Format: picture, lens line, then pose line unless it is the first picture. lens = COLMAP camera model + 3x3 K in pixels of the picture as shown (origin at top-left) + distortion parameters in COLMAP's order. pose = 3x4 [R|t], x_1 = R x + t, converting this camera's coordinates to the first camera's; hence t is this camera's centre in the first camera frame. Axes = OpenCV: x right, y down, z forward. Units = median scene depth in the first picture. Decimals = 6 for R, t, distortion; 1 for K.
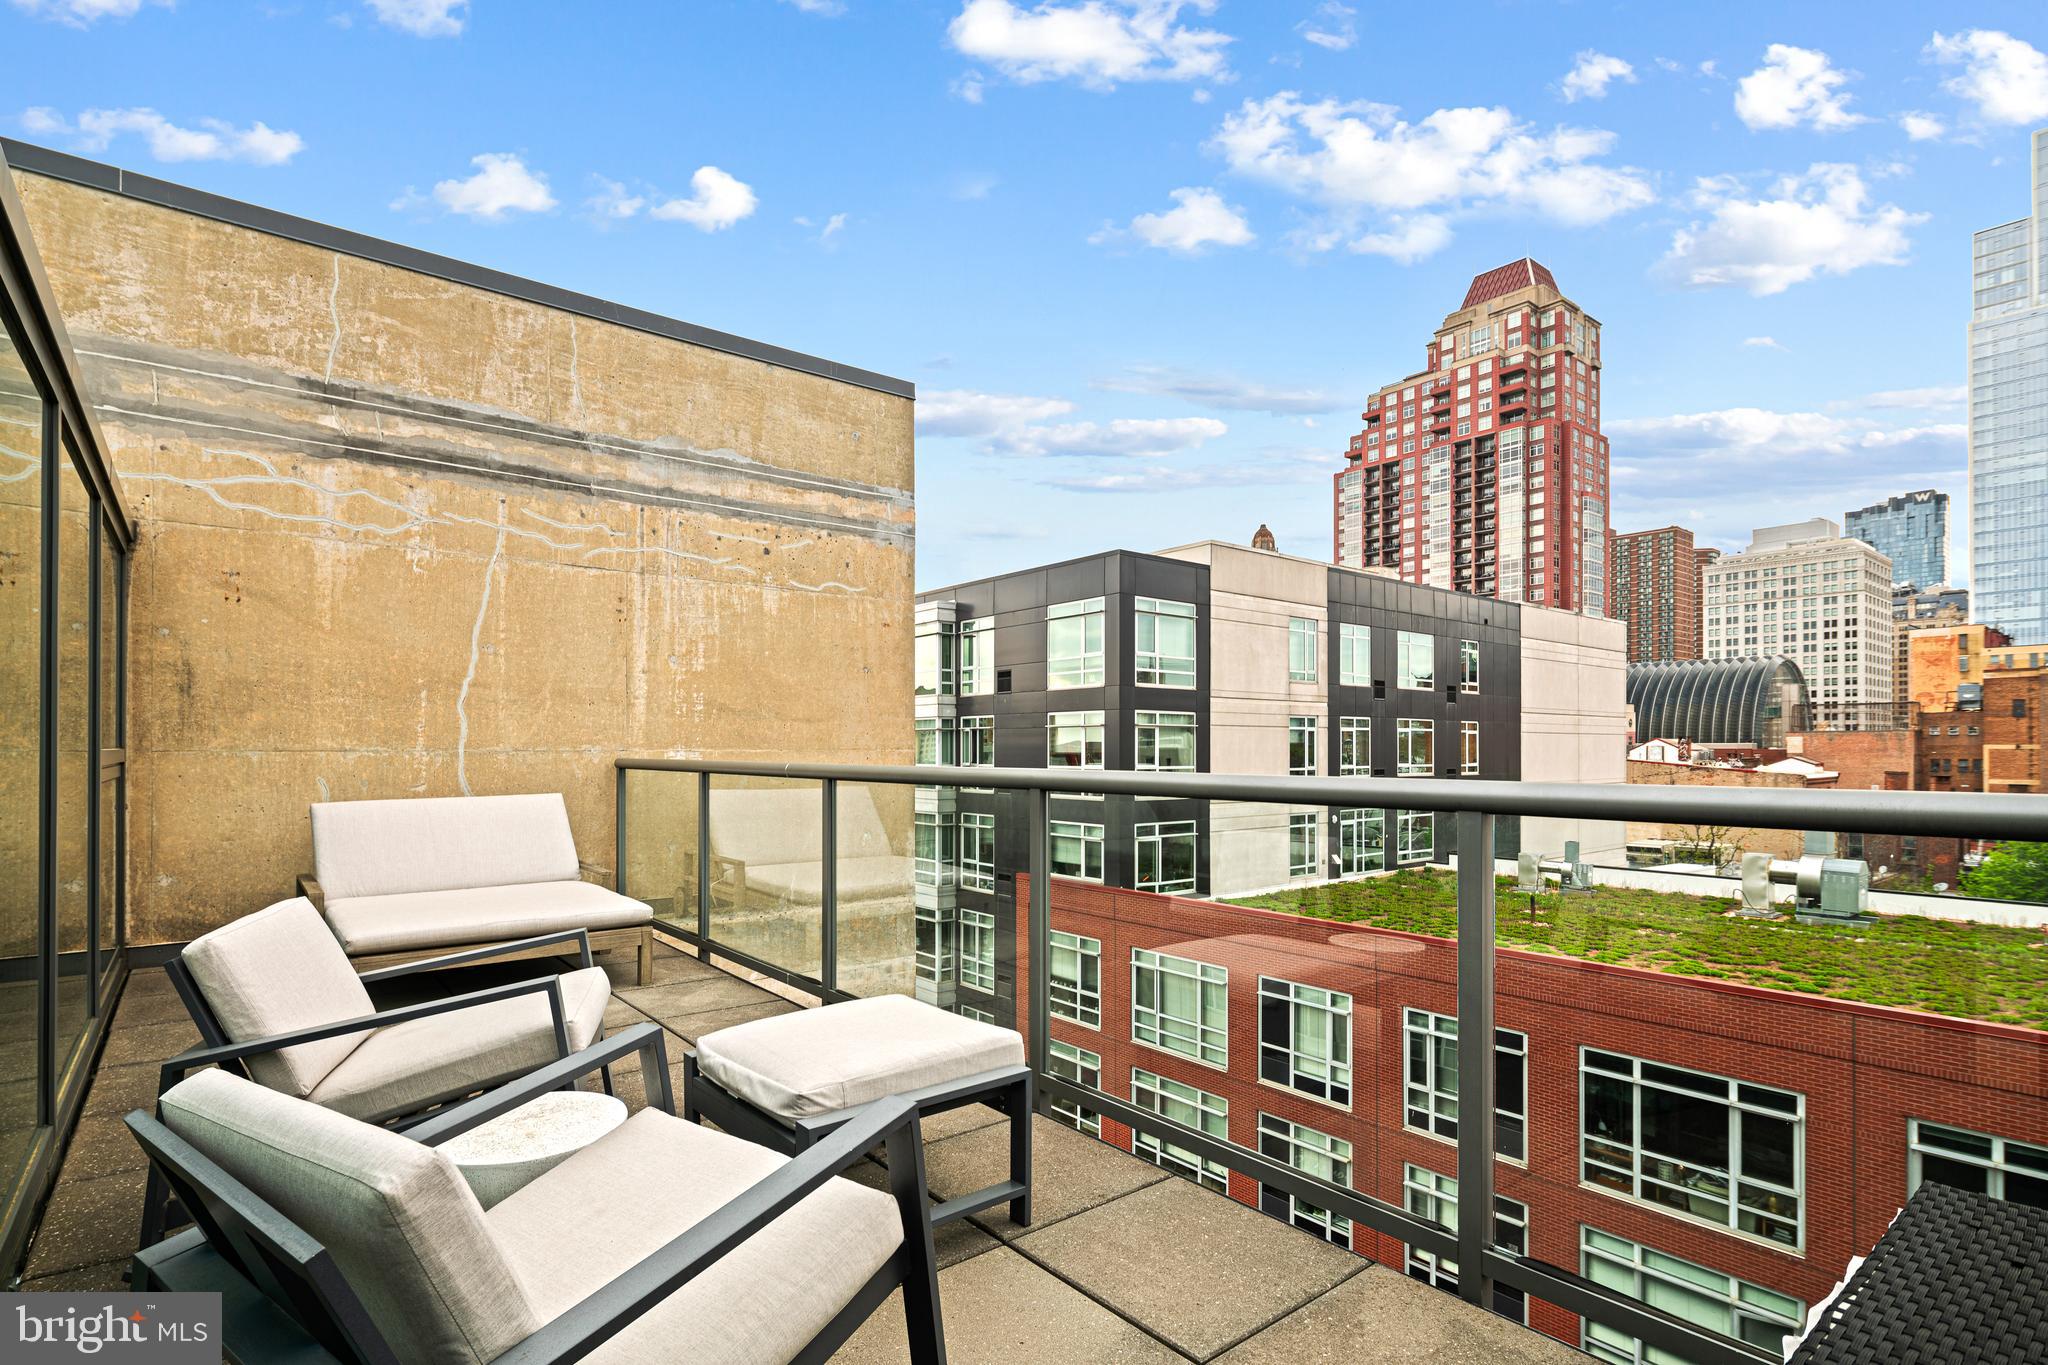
lens RADIAL K [[999.5, 0, 1014.7], [0, 999.5, 749.4], [0, 0, 1]] dist [0.001247, -0.000164]
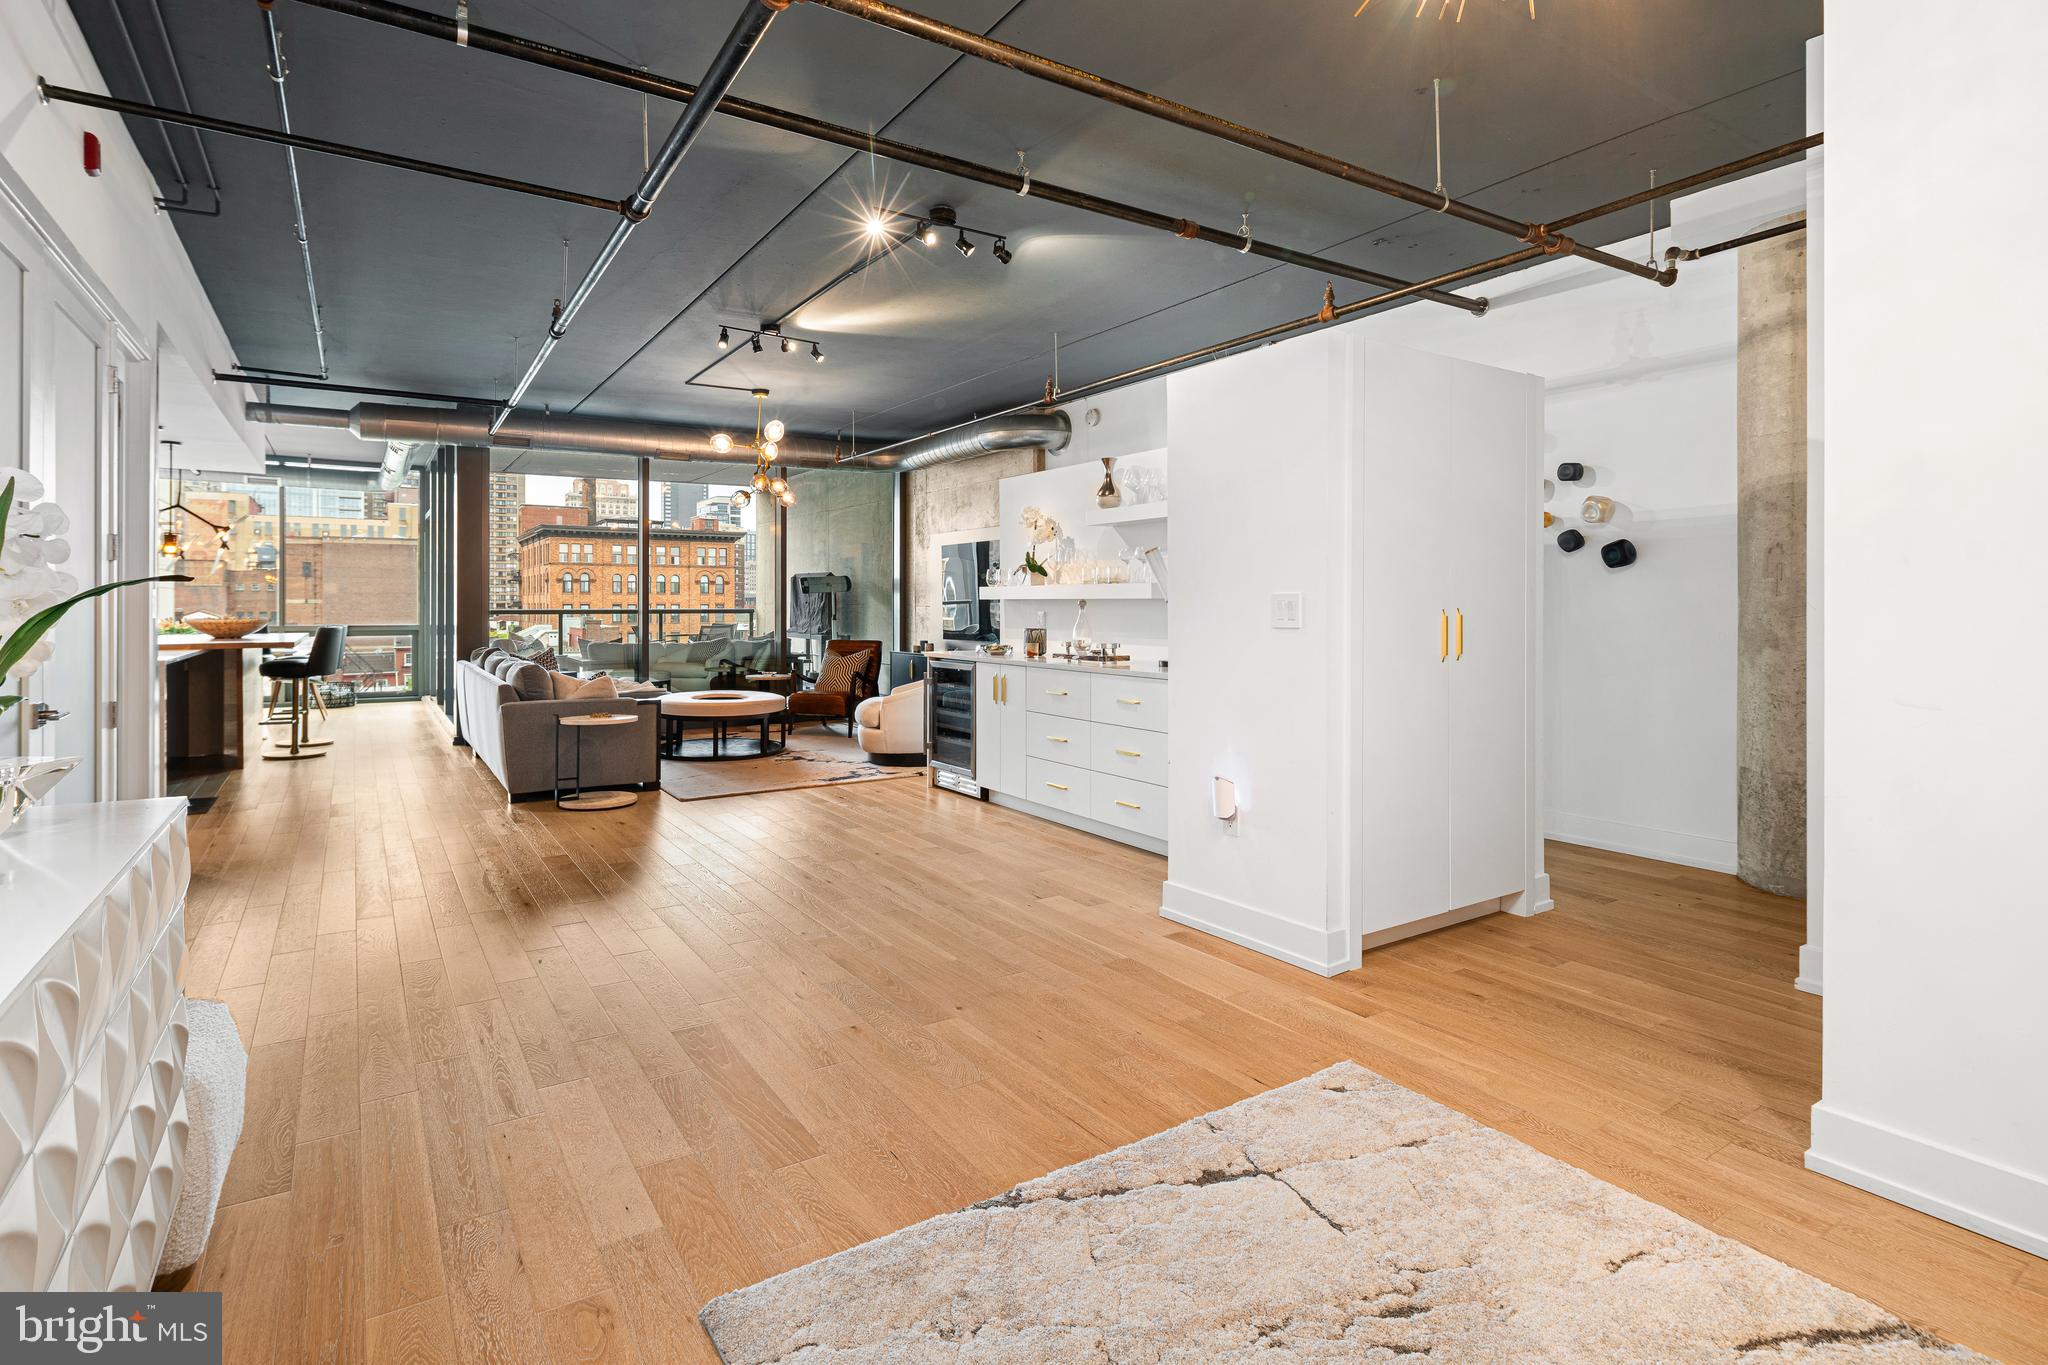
lens RADIAL K [[1010.6, 0, 1014.1], [0, 1010.6, 605.3], [0, 0, 1]] dist [0.002569, -0.000756]
pose [[0.100913, -0.001599, 0.994894, -0.122252], [-0.000317, 0.999999, 0.001640, -0.000034], [-0.994895, -0.000481, 0.100913, 0.022874]]
